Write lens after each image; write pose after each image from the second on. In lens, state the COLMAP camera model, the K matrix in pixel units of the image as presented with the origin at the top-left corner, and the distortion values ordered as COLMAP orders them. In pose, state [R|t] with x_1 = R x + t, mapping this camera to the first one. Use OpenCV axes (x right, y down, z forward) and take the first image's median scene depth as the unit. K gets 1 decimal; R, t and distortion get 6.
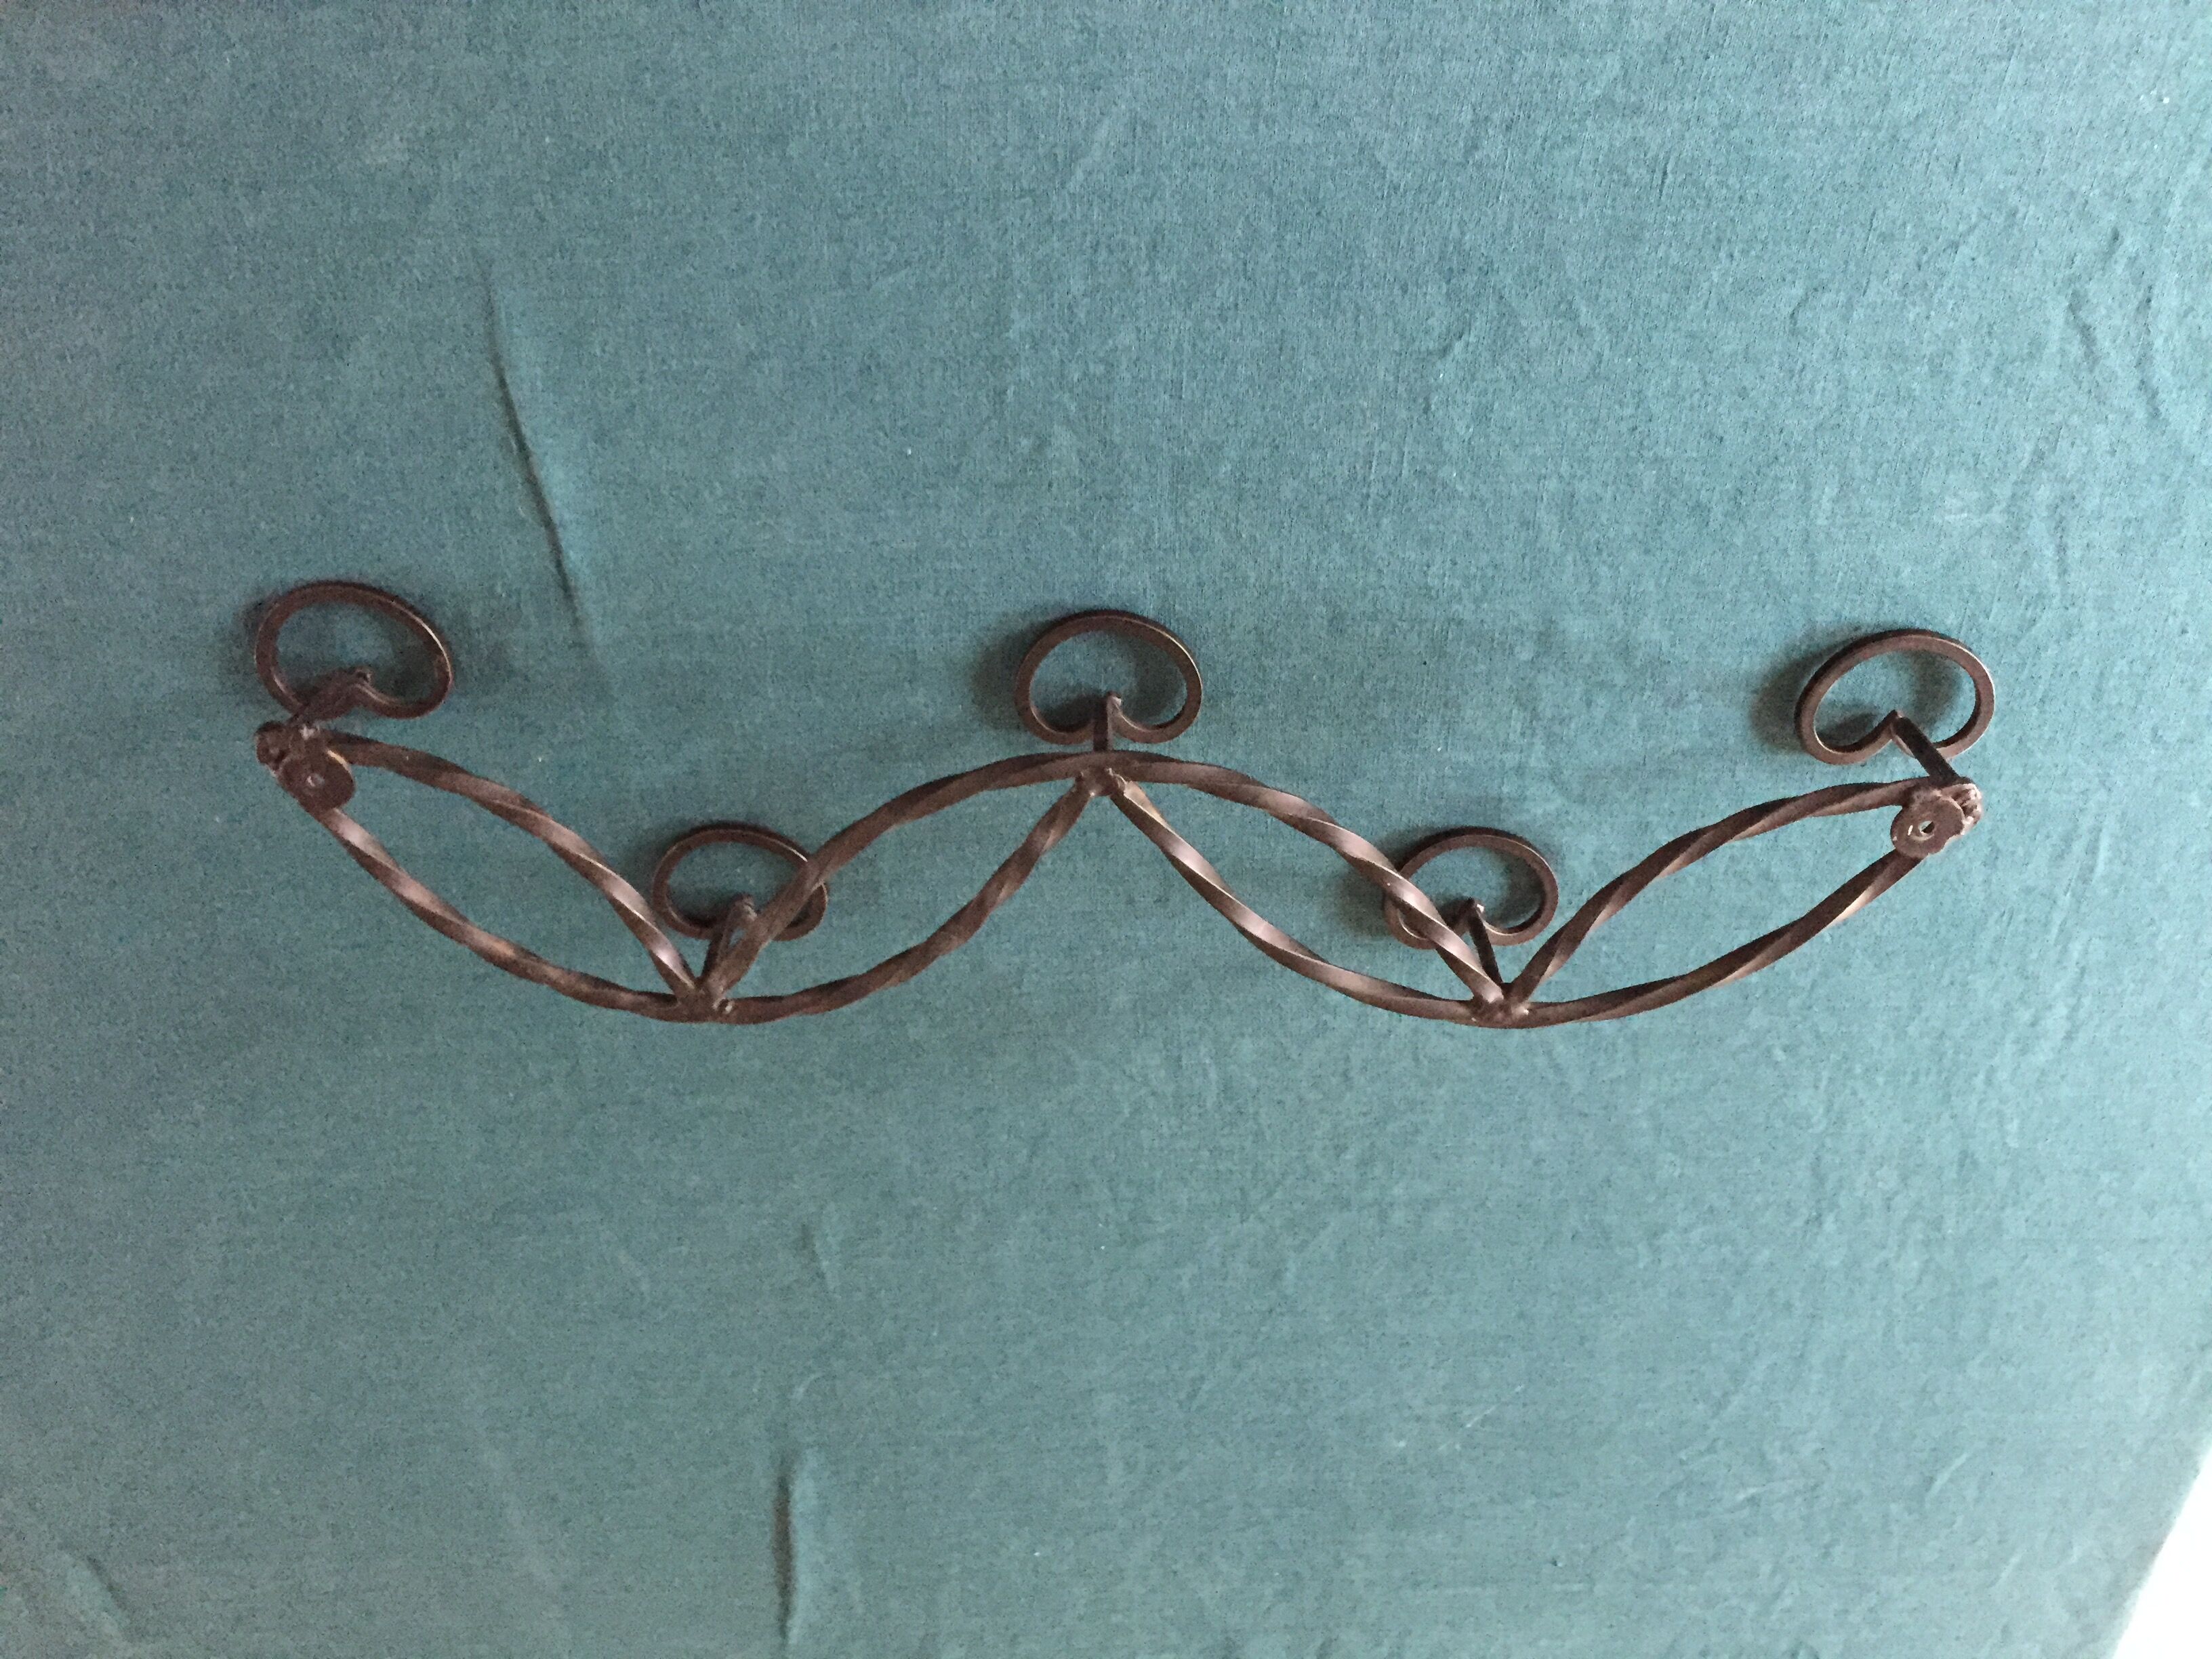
lens RADIAL K [[1949.9, 0, 1101.7], [0, 1949.9, 823.2], [0, 0, 1]] dist [0.056509, -0.065719]
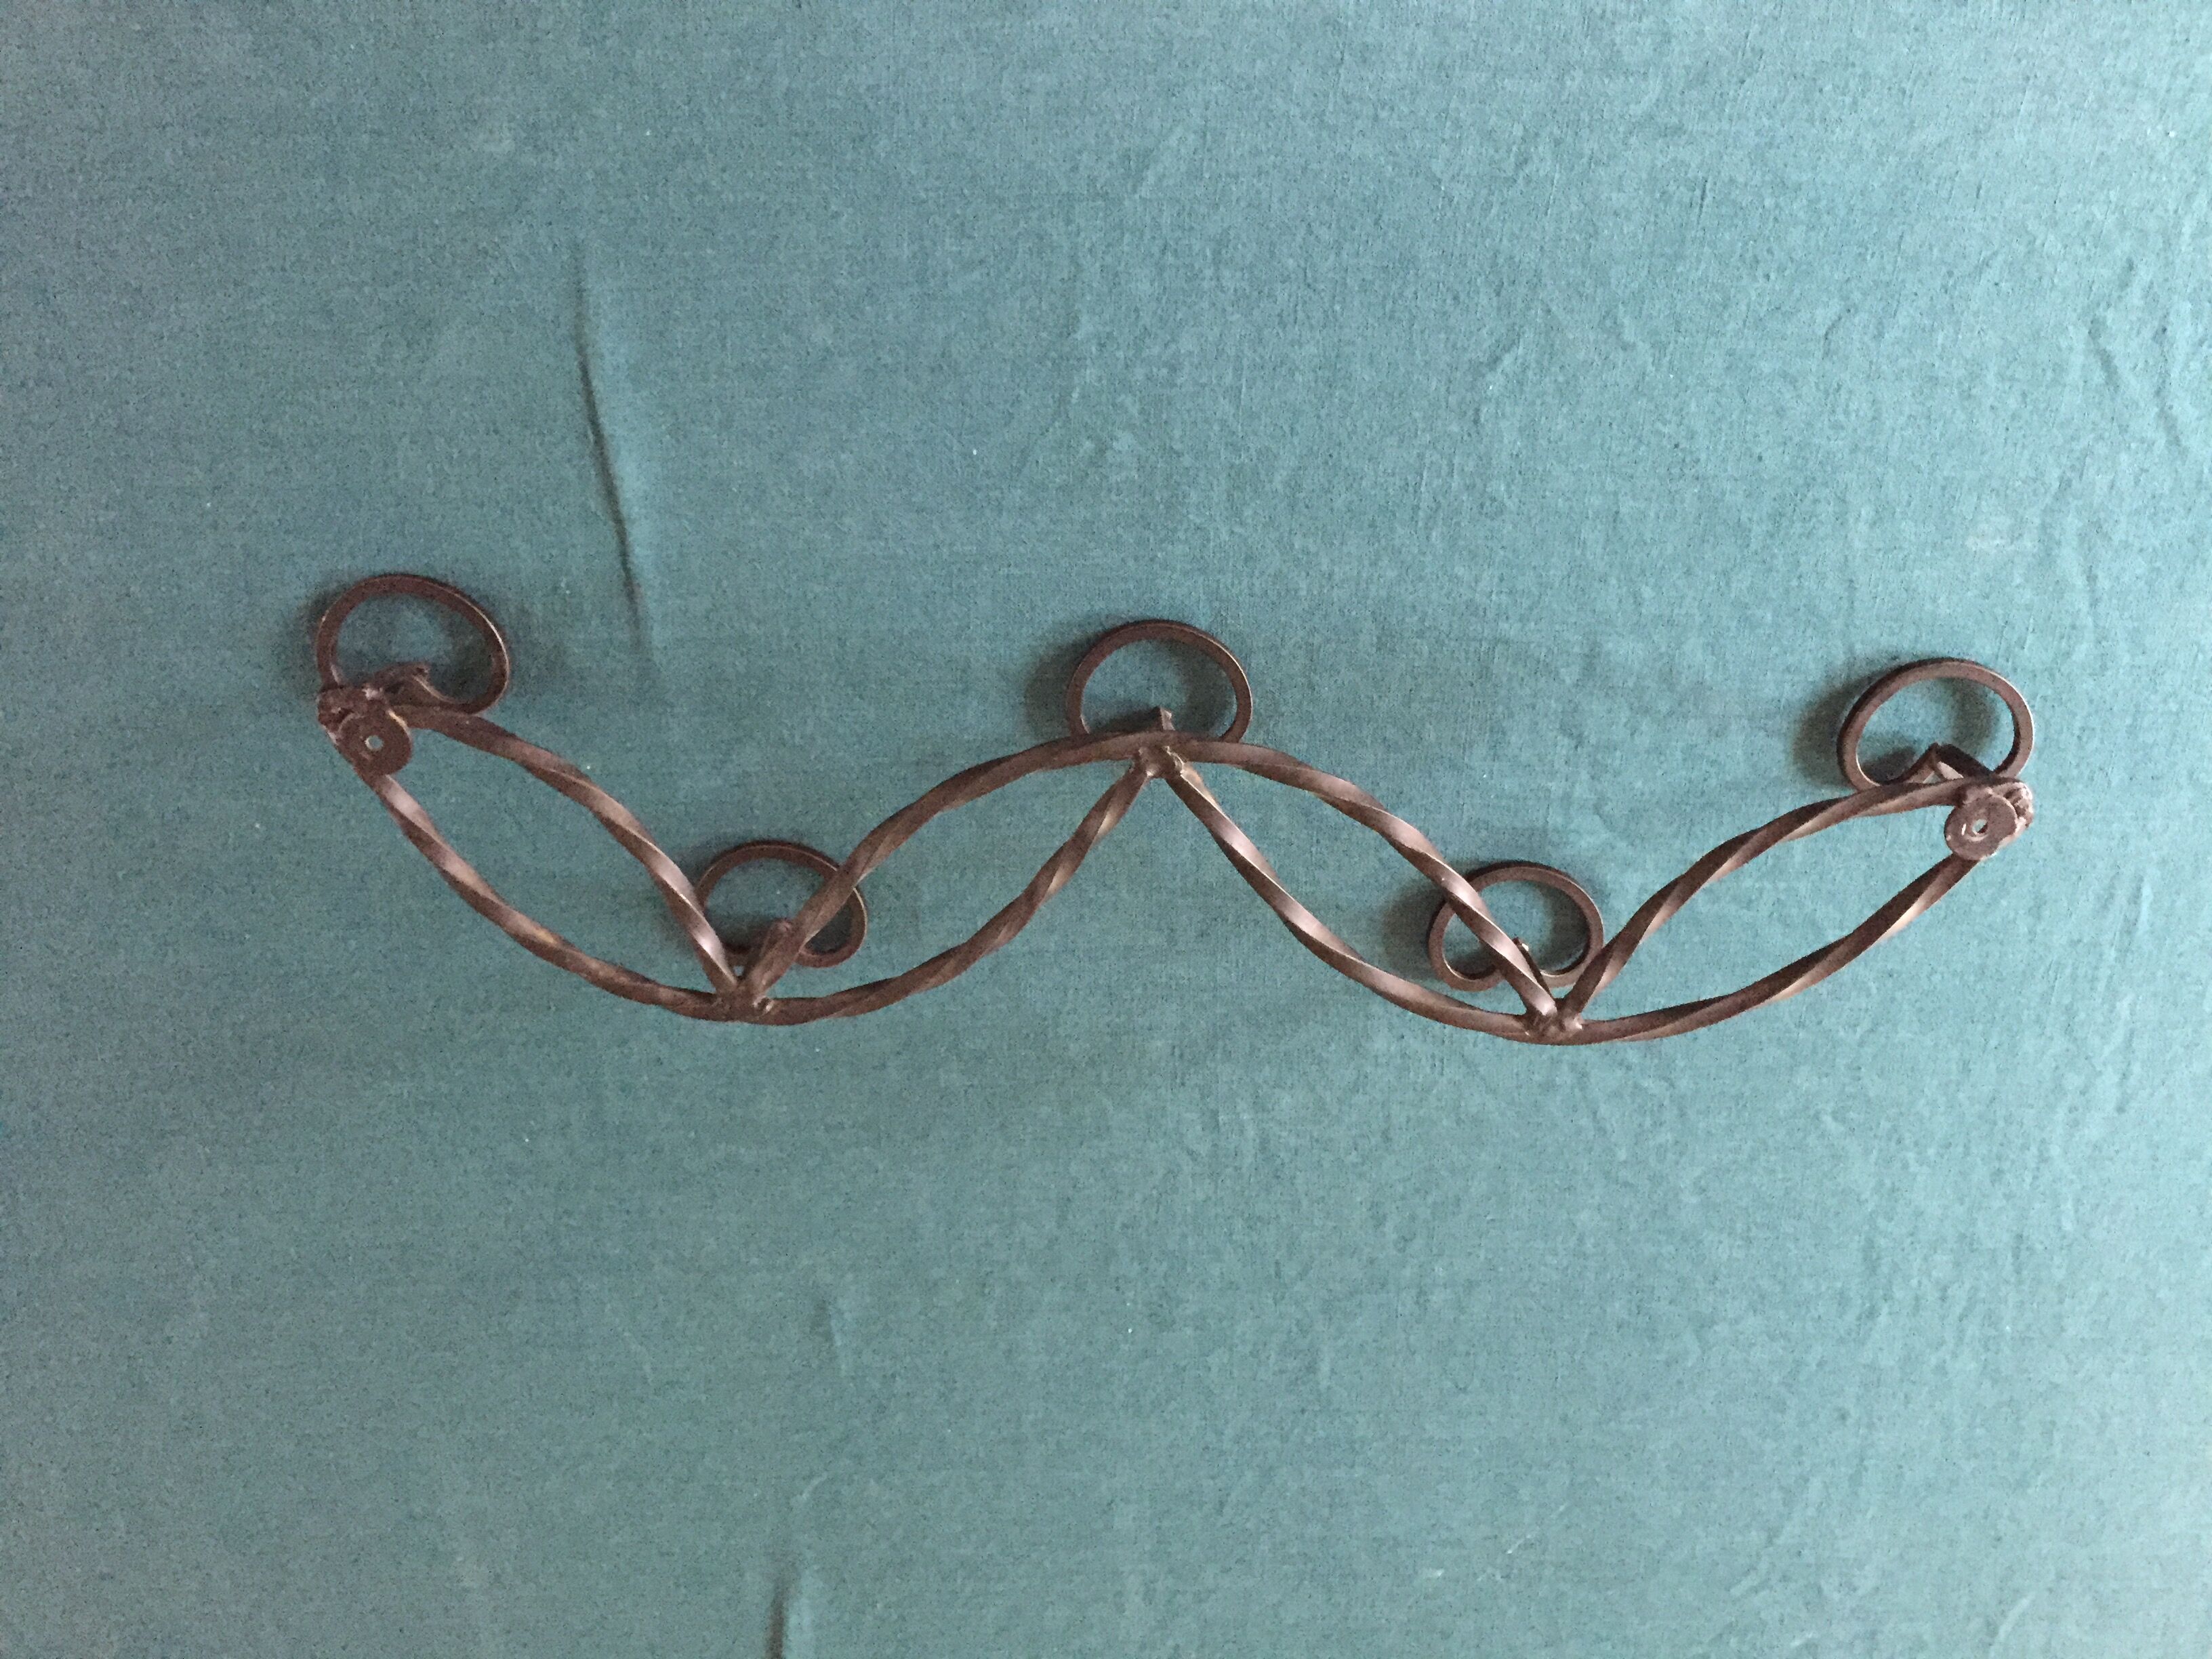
lens RADIAL K [[1949.9, 0, 1099.2], [0, 1949.9, 839.7], [0, 0, 1]] dist [0.056509, -0.065719]
pose [[0.999697, 0.022093, 0.010827, -0.037753], [-0.020016, 0.986222, -0.164215, 0.171097], [-0.014305, 0.163948, 0.986365, 0.015919]]
